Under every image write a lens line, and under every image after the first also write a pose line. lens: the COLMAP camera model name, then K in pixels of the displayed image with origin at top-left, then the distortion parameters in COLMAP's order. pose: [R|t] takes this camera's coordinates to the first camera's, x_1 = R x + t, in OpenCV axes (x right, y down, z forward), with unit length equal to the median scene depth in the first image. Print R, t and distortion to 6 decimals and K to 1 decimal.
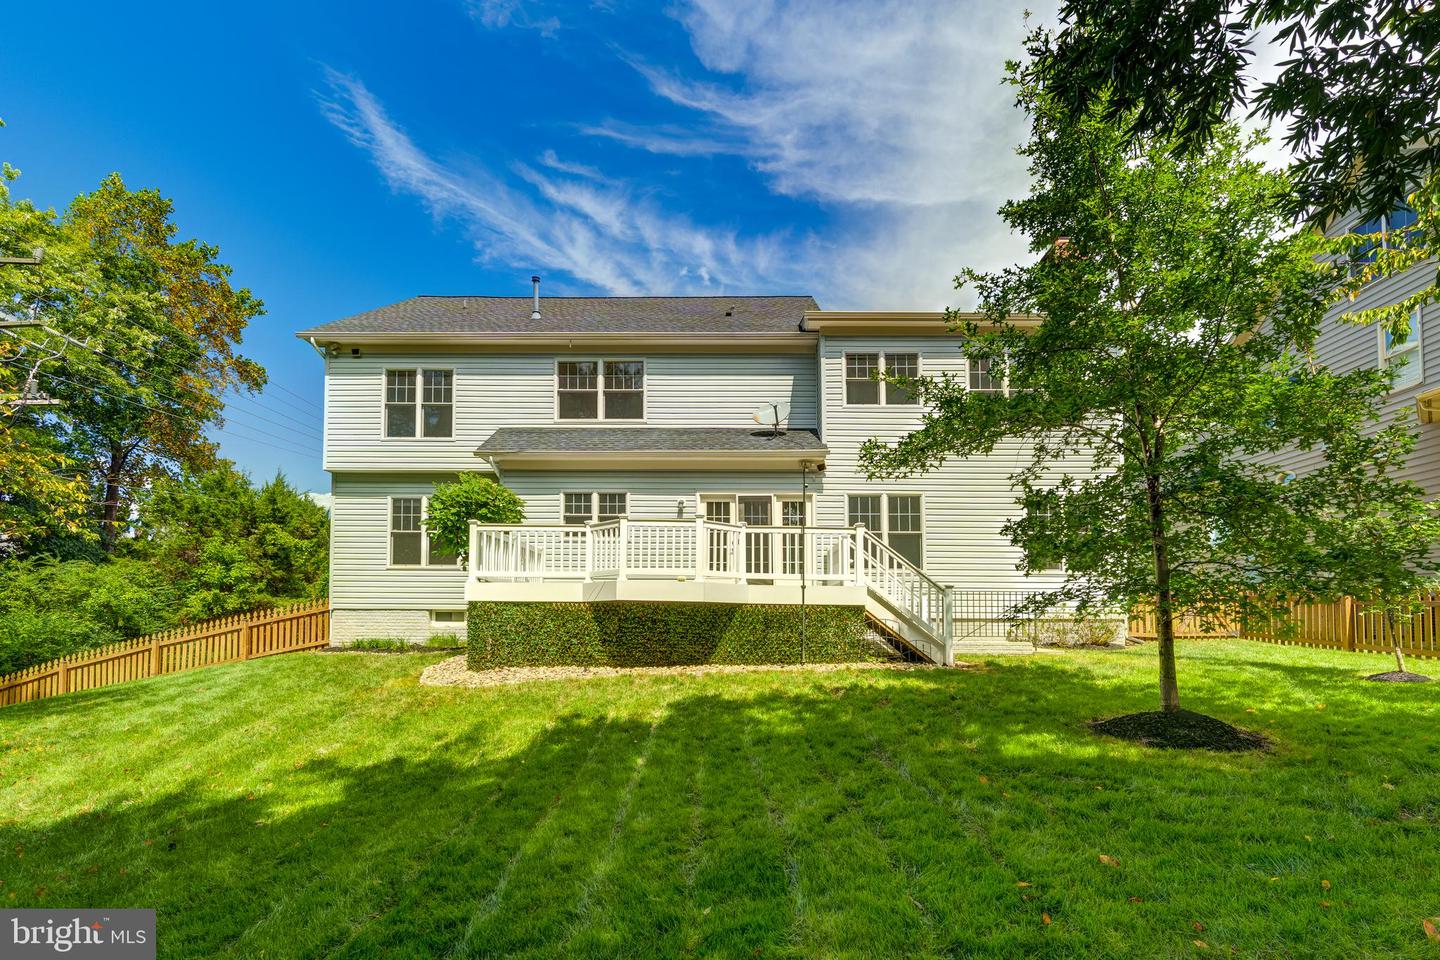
lens RADIAL K [[656.7, 0, 702.9], [0, 656.7, 602.0], [0, 0, 1]] dist [0.008689, 0.002326]
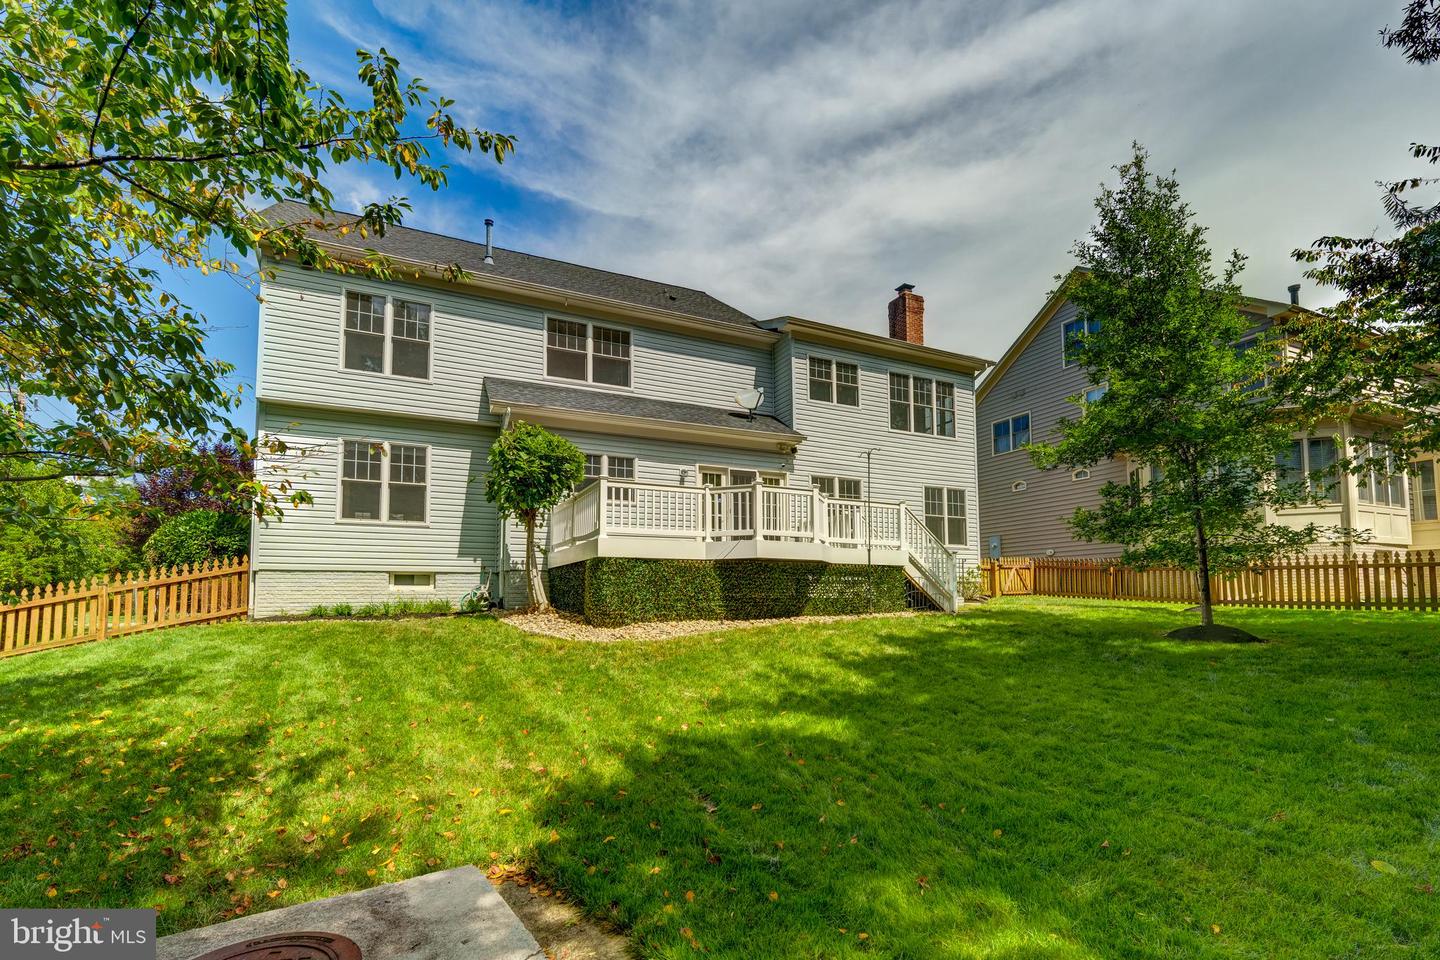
lens RADIAL K [[643.8, 0, 687.6], [0, 643.8, 568.1], [0, 0, 1]] dist [-0.009071, -0.001479]
pose [[0.895635, 0.010804, 0.444659, -0.453981], [-0.003338, 0.999840, -0.017570, 0.021999], [-0.444778, 0.014253, 0.895527, 0.061651]]
